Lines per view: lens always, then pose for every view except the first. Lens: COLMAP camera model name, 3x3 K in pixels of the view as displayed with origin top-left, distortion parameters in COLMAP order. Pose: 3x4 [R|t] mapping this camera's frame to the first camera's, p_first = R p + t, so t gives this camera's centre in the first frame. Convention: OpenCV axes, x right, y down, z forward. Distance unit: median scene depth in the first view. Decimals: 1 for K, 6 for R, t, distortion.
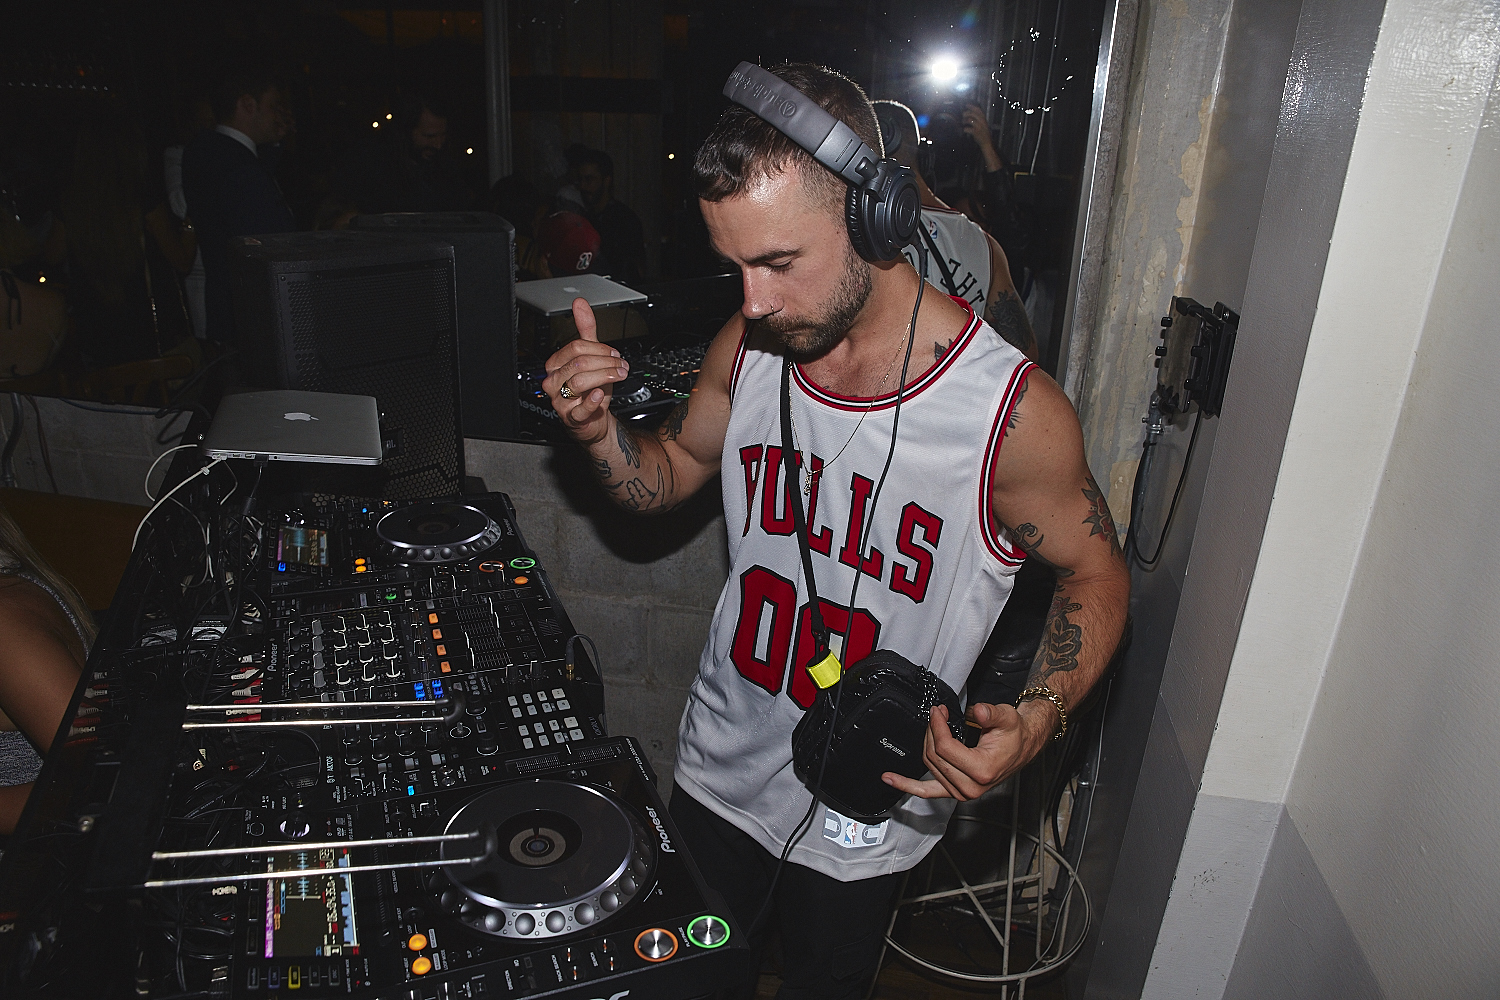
lens RADIAL K [[1050.7, 0, 750.0], [0, 1050.7, 500.0], [0, 0, 1]] dist [-0.129046, 0.110913]
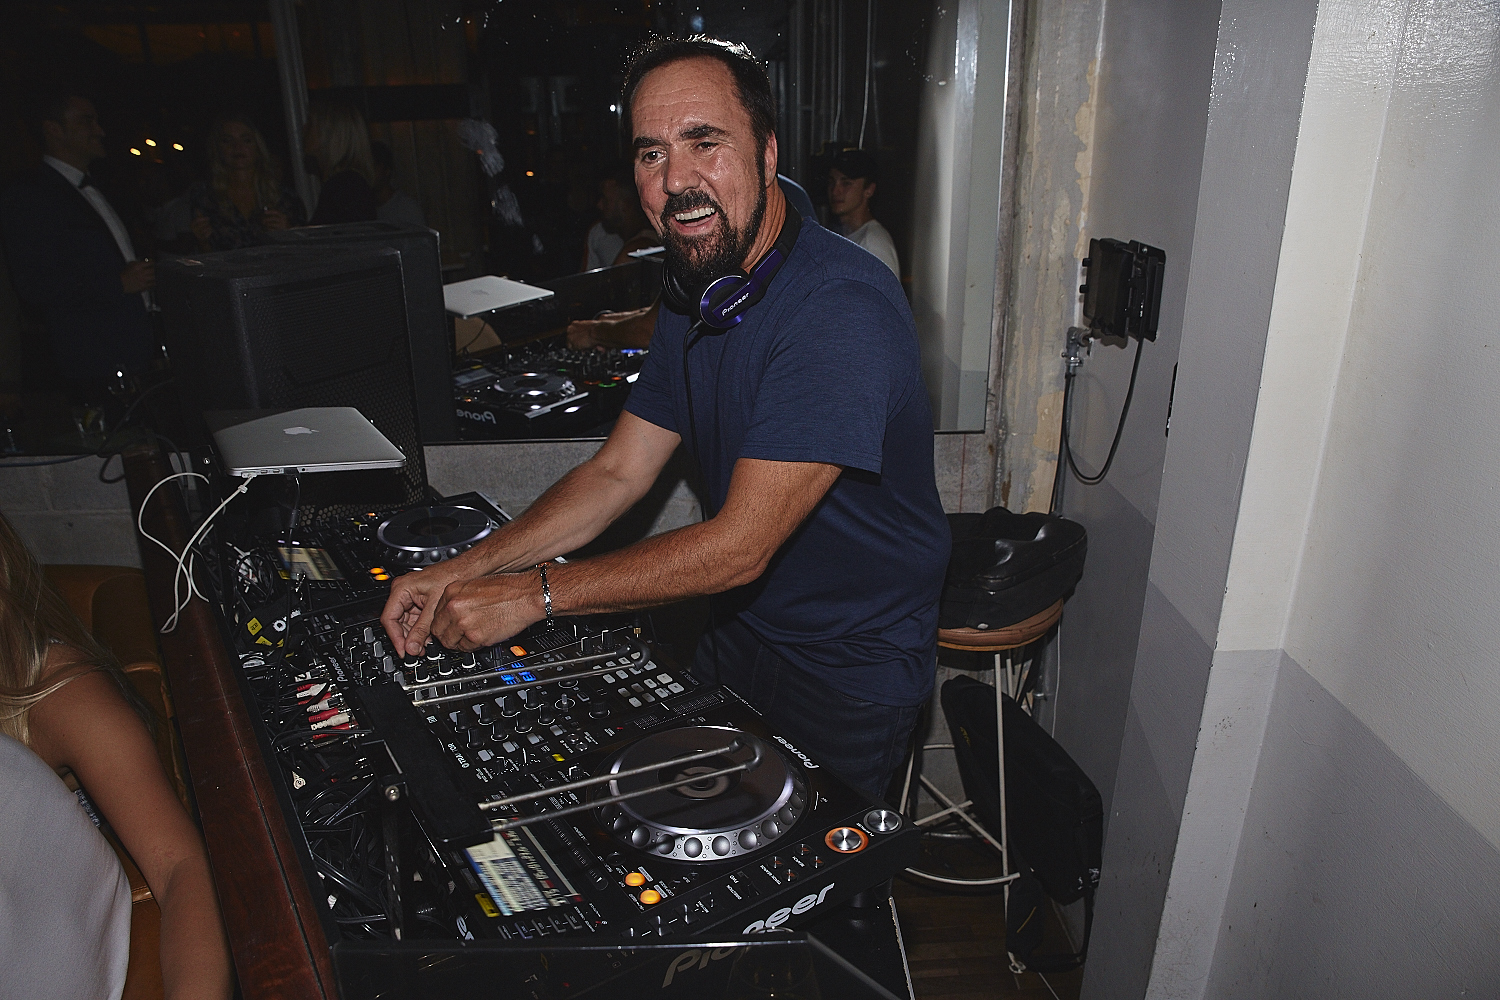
lens RADIAL K [[1065.6, 0, 750.0], [0, 1065.6, 500.0], [0, 0, 1]] dist [-0.112986, 0.085444]
pose [[0.974448, -0.125684, 0.186159, -0.192891], [0.125845, 0.991989, 0.010999, 0.024611], [-0.186050, 0.012709, 0.982458, -0.051478]]
